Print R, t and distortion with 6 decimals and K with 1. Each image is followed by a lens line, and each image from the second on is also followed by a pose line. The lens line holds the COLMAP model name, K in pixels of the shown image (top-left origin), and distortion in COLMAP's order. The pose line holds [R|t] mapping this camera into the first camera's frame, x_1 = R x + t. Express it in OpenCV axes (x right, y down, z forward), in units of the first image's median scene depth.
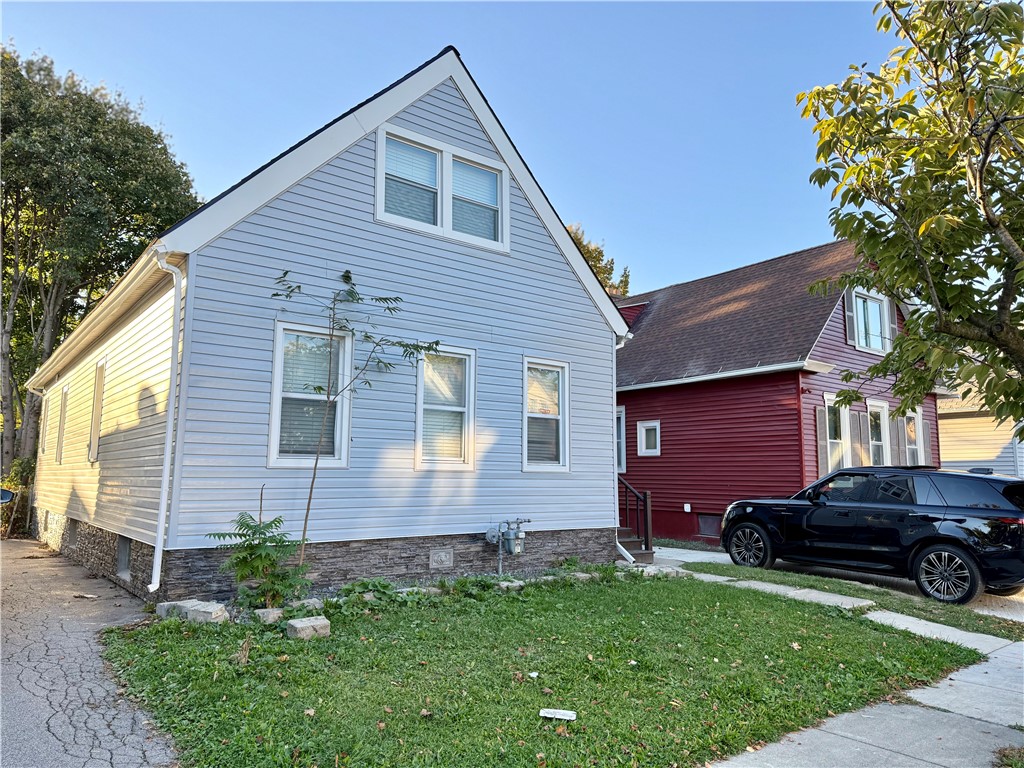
lens RADIAL K [[713.5, 0, 506.3], [0, 713.5, 383.0], [0, 0, 1]] dist [0.031314, -0.030941]
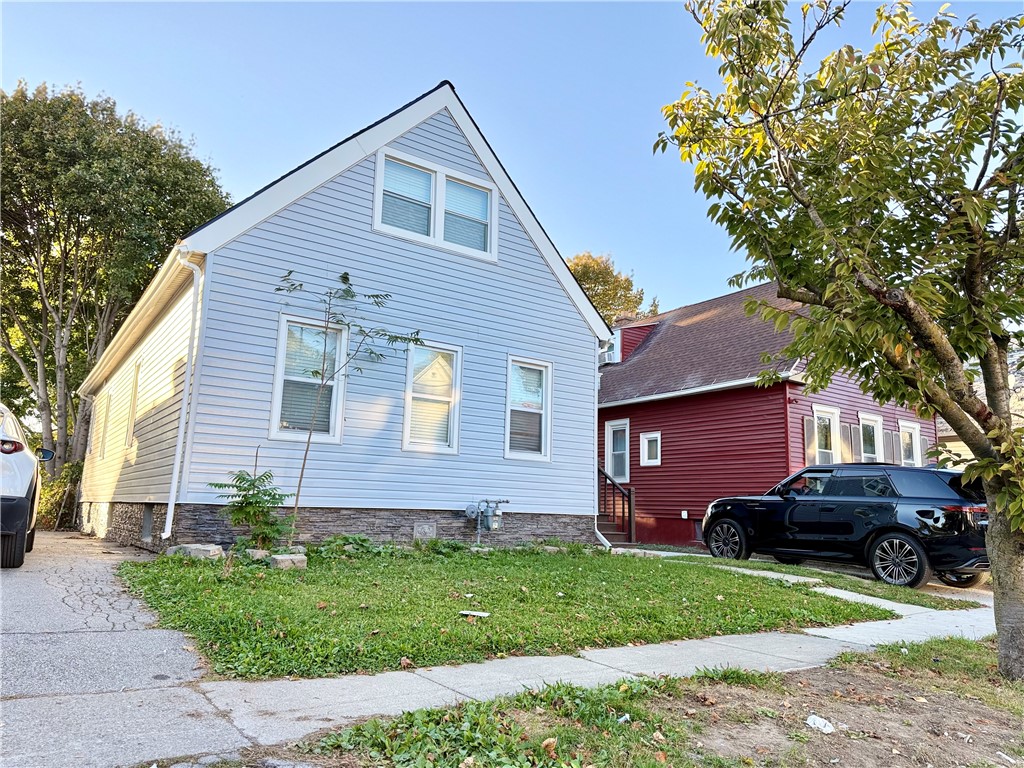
lens RADIAL K [[713.5, 0, 514.8], [0, 713.5, 386.3], [0, 0, 1]] dist [0.031314, -0.030941]
pose [[0.998616, 0.011547, -0.051304, 0.093996], [-0.013858, 0.998895, -0.044912, 0.062432], [0.050728, 0.045561, 0.997673, -0.103772]]
